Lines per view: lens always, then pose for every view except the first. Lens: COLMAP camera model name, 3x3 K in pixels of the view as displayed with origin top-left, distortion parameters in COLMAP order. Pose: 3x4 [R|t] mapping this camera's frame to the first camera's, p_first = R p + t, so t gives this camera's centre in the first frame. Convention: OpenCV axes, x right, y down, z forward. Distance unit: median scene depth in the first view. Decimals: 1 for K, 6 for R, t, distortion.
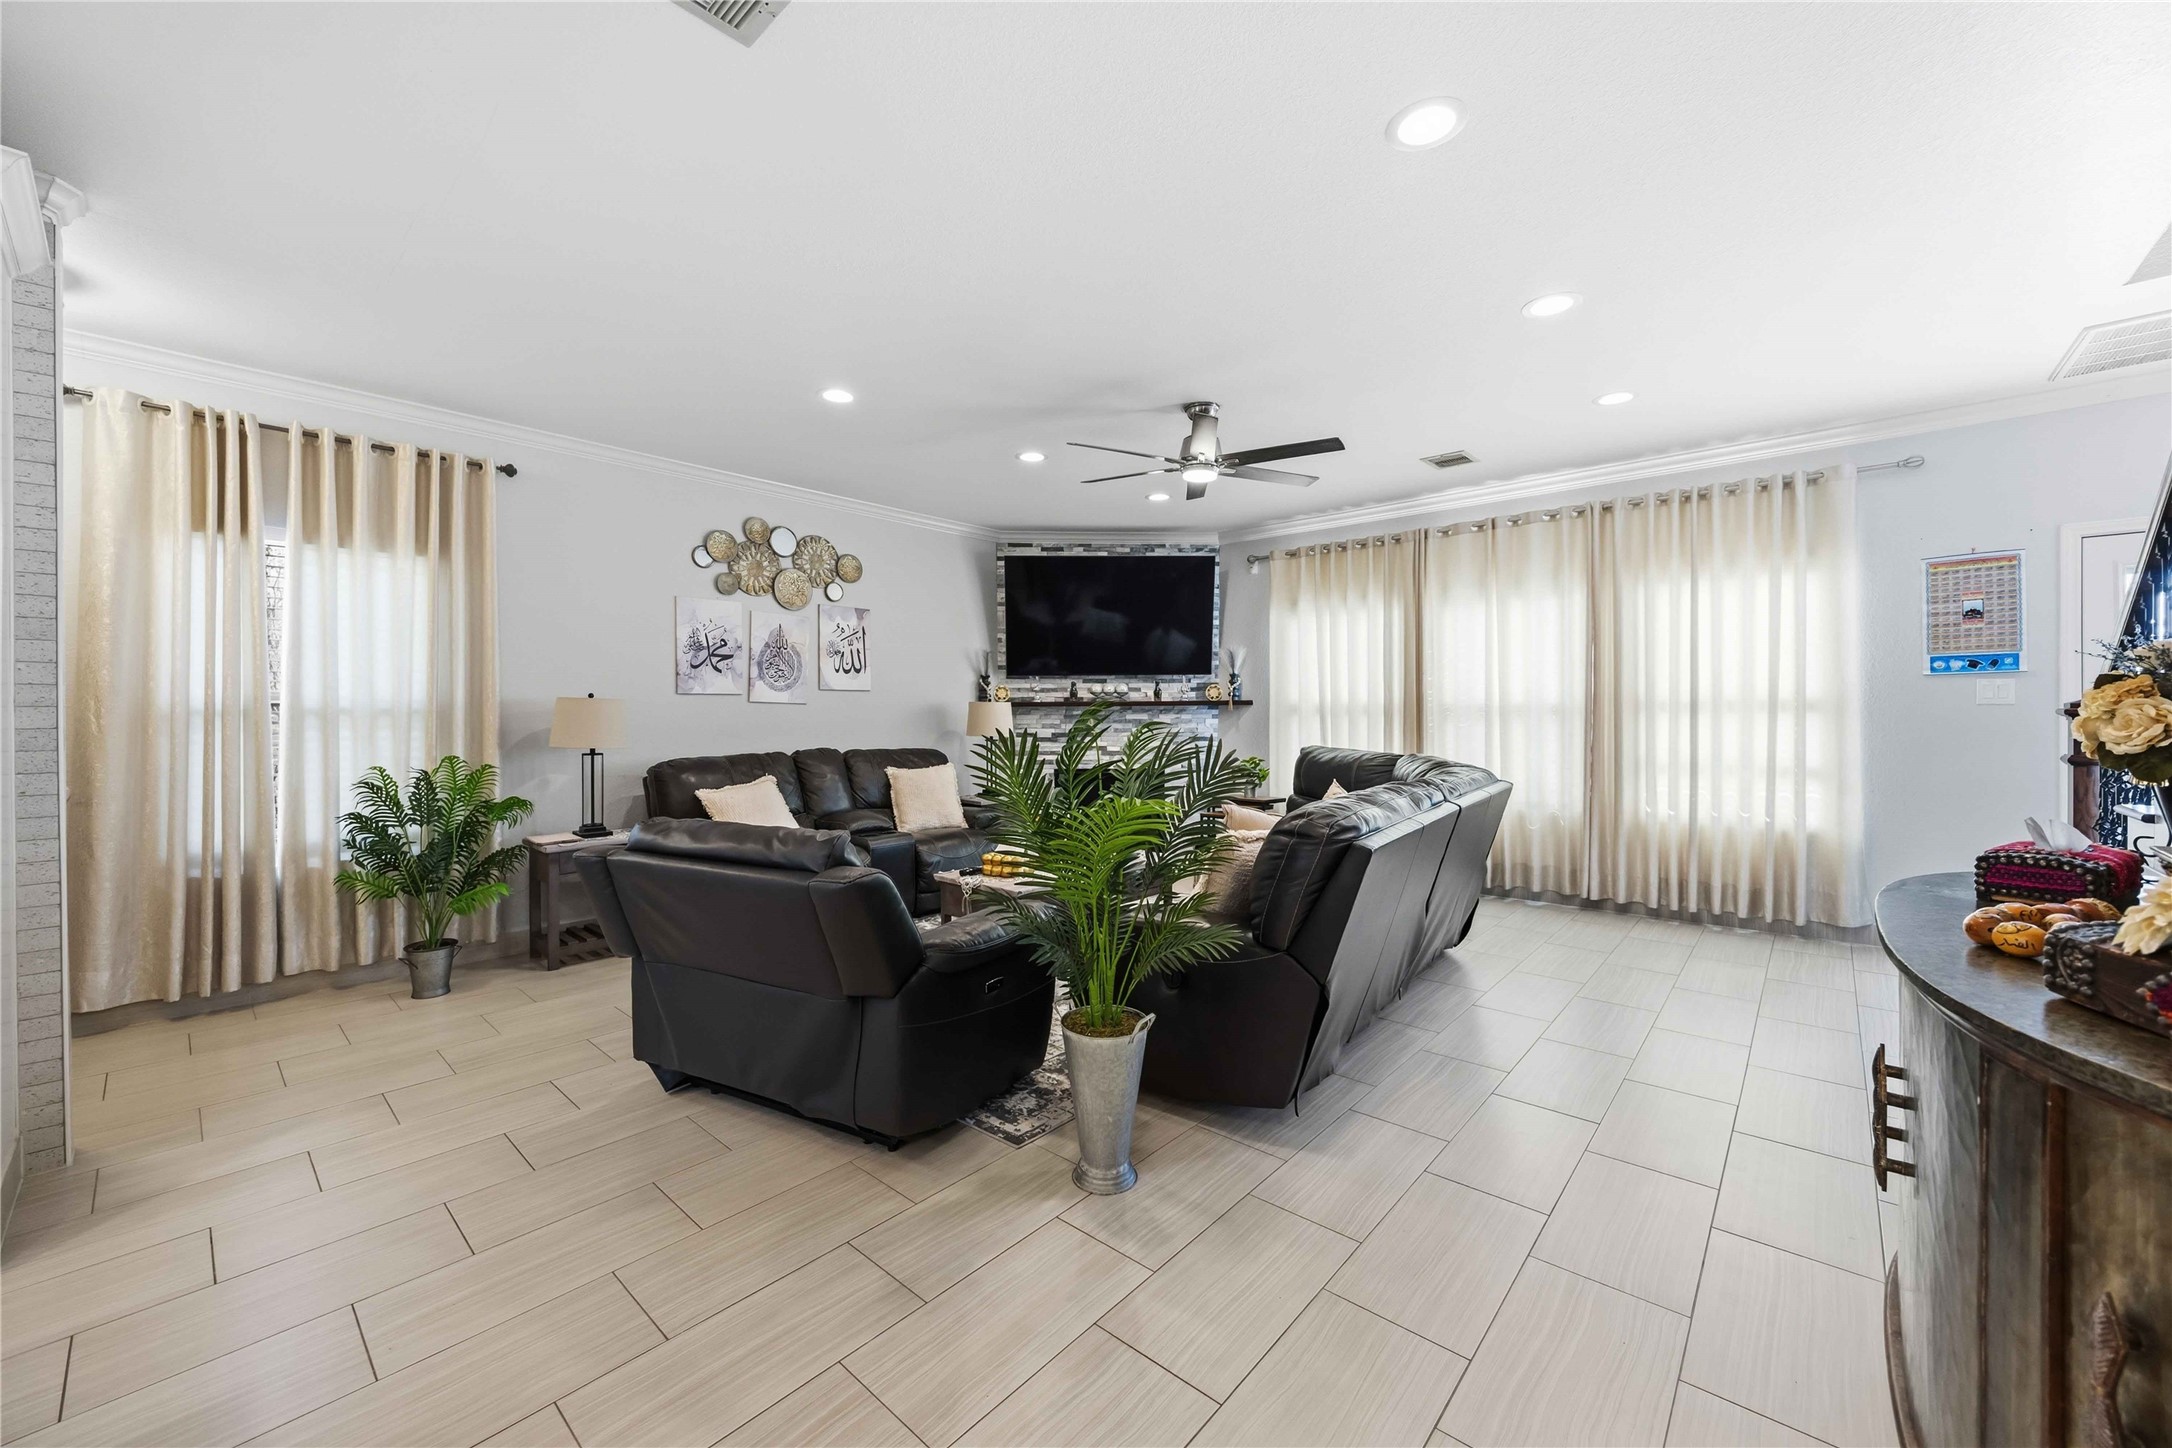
lens RADIAL K [[828.9, 0, 1078.3], [0, 828.9, 720.9], [0, 0, 1]] dist [-0.005276, 0.000173]
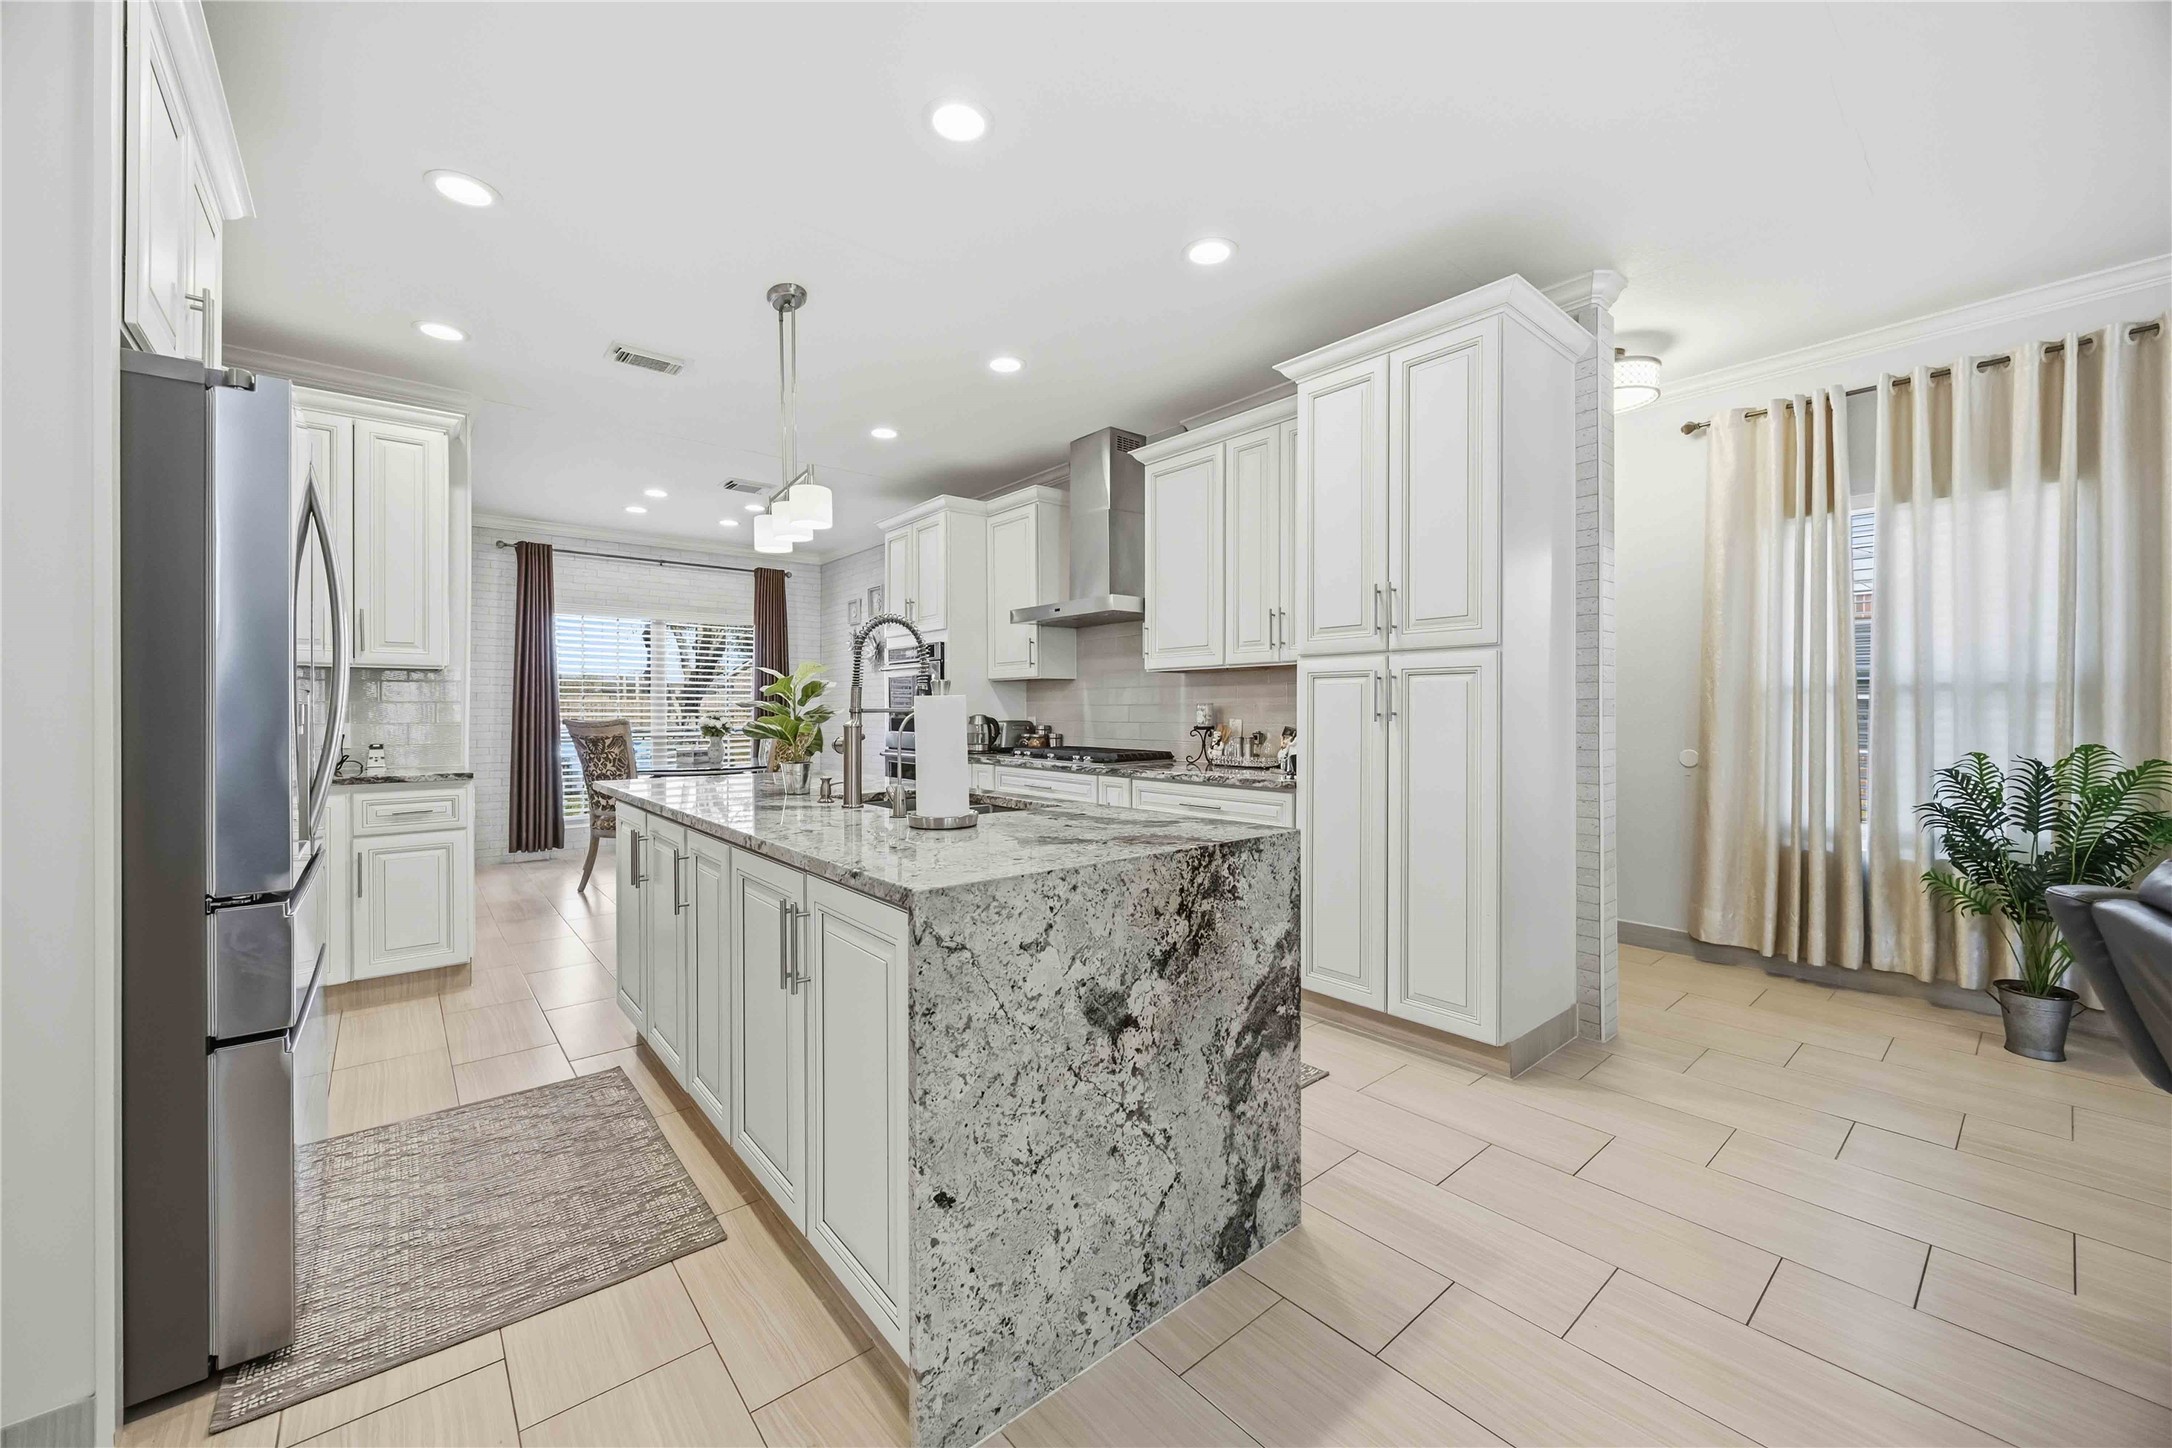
lens RADIAL K [[828.9, 0, 1085.2], [0, 828.9, 708.8], [0, 0, 1]] dist [-0.005276, 0.000173]
pose [[-0.140832, 0.003176, -0.990028, 0.068393], [-0.008334, 0.999956, 0.004393, 0.011698], [0.989998, 0.008870, -0.140799, 0.174902]]
